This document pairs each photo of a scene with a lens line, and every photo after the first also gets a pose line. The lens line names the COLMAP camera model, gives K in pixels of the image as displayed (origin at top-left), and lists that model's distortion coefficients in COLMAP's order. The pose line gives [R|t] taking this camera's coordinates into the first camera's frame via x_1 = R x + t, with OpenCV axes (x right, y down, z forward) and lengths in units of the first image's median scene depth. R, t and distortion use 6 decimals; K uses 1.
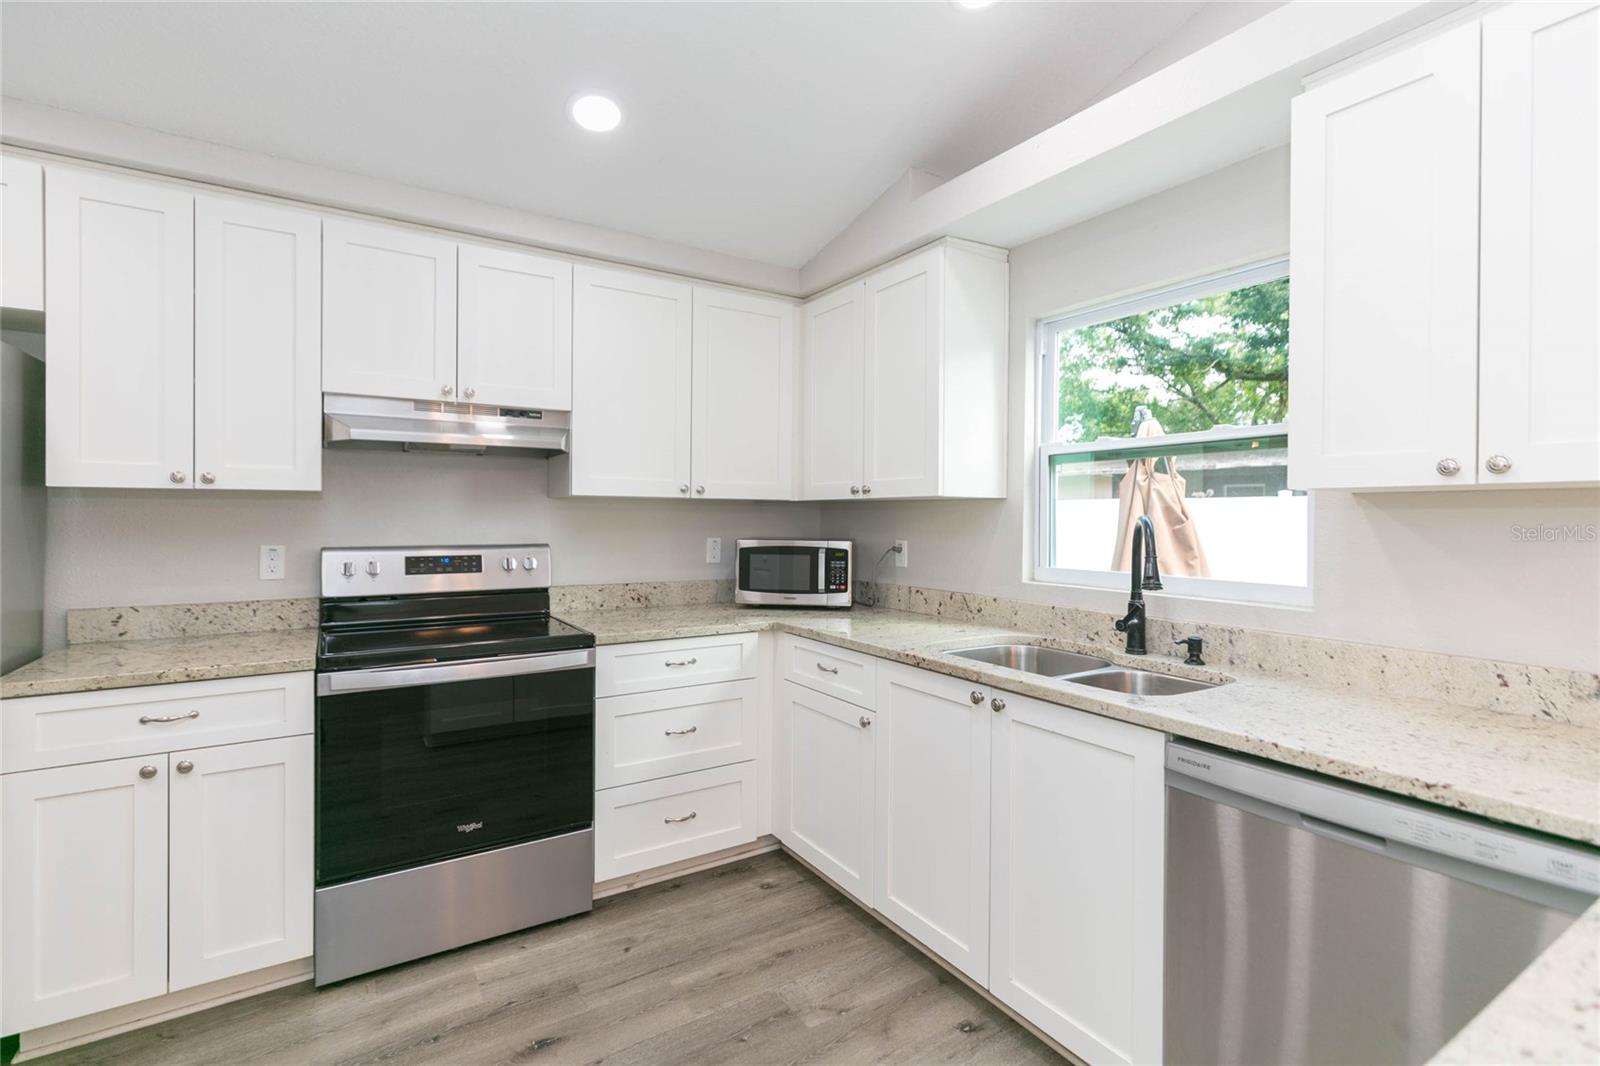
lens RADIAL K [[720.7, 0, 778.6], [0, 720.7, 516.5], [0, 0, 1]] dist [0.008591, -0.002249]
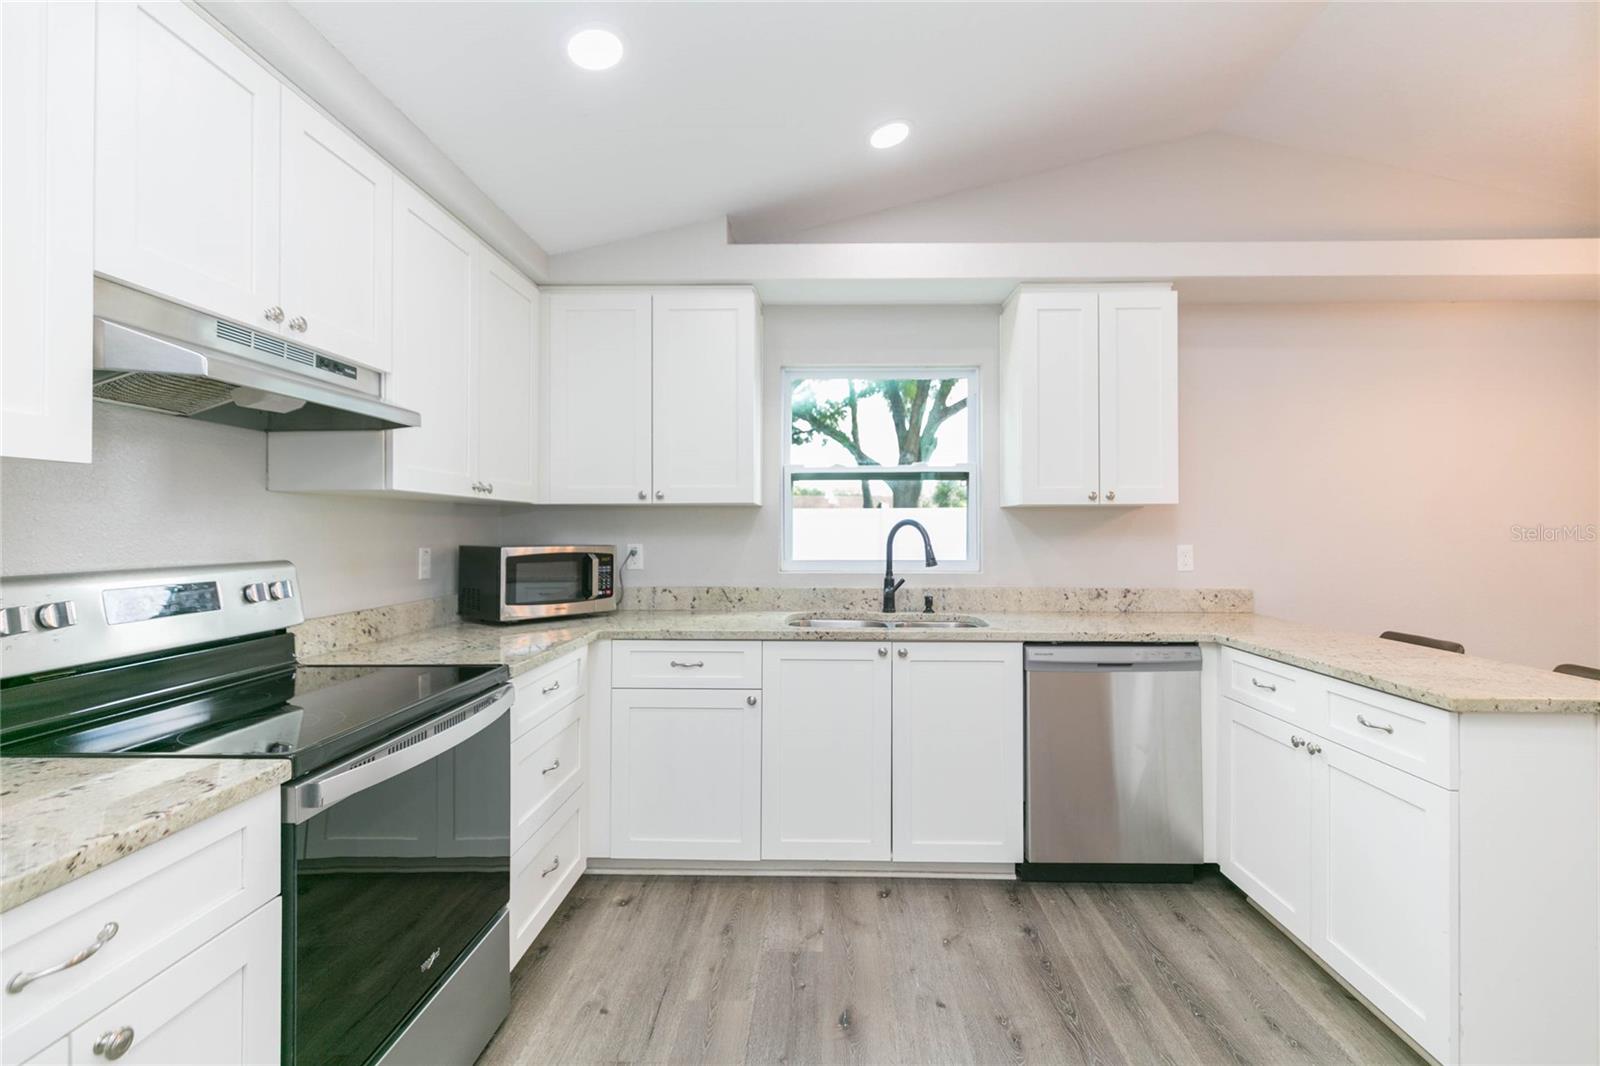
lens RADIAL K [[720.7, 0, 797.2], [0, 720.7, 522.7], [0, 0, 1]] dist [0.008591, -0.002249]
pose [[0.565425, 0.000718, 0.824799, -0.719940], [0.002948, 0.999991, -0.002891, 0.007712], [-0.824794, 0.004066, 0.565418, 0.274906]]
